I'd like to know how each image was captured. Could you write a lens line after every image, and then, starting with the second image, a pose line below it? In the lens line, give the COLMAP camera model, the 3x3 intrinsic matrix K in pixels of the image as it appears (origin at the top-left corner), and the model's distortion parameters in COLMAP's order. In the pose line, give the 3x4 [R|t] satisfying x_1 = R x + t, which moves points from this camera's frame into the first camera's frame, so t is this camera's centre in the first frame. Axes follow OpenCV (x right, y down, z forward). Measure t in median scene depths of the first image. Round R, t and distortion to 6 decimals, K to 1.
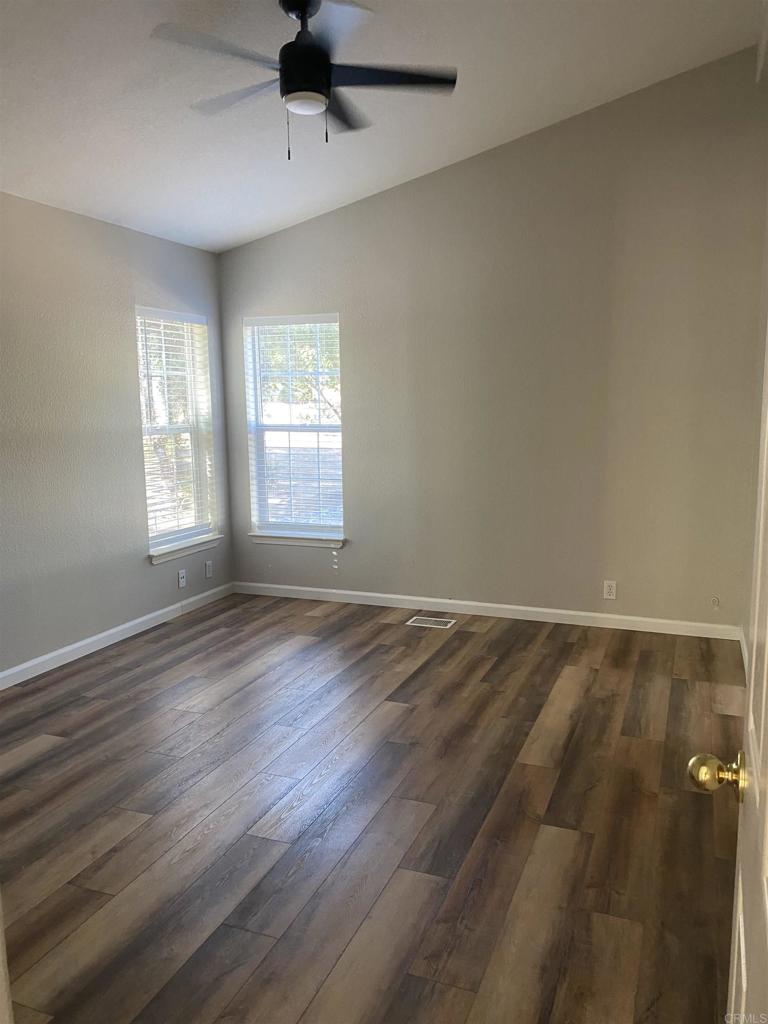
lens RADIAL K [[768.7, 0, 384.0], [0, 768.7, 512.0], [0, 0, 1]] dist [0.024409, -0.026817]
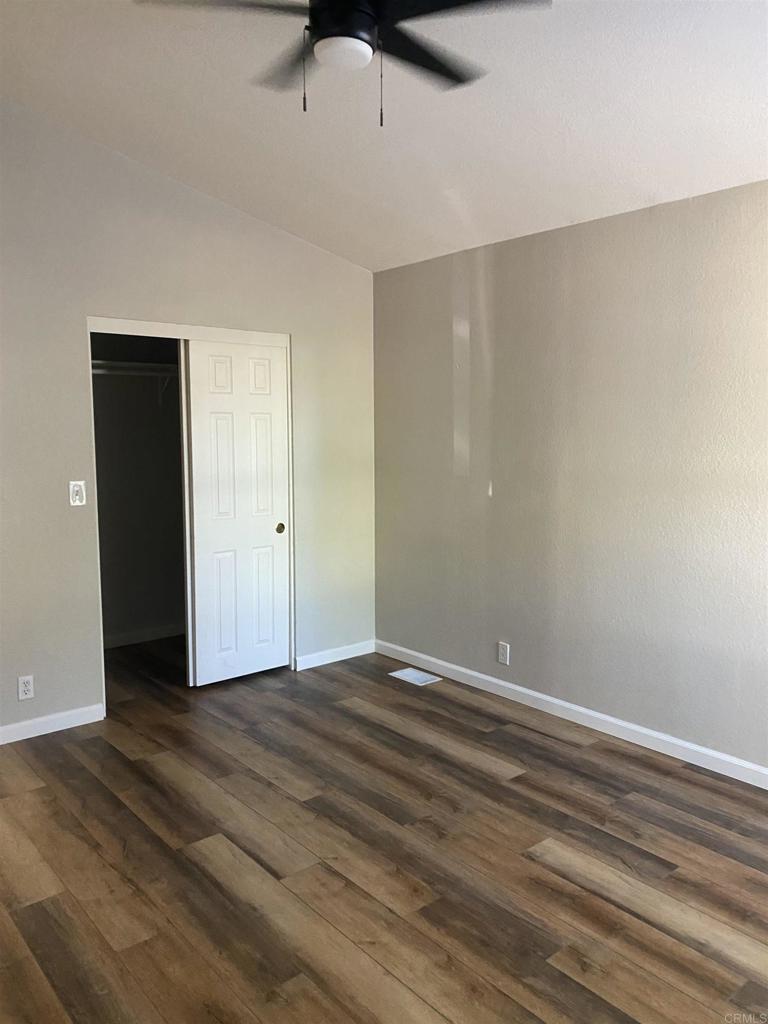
lens RADIAL K [[768.7, 0, 384.0], [0, 768.7, 512.0], [0, 0, 1]] dist [0.024409, -0.026817]
pose [[-0.458291, 0.116879, -0.881084, 0.467873], [-0.117323, 0.974686, 0.190321, -0.199799], [0.881025, 0.190593, -0.432977, 1.178647]]
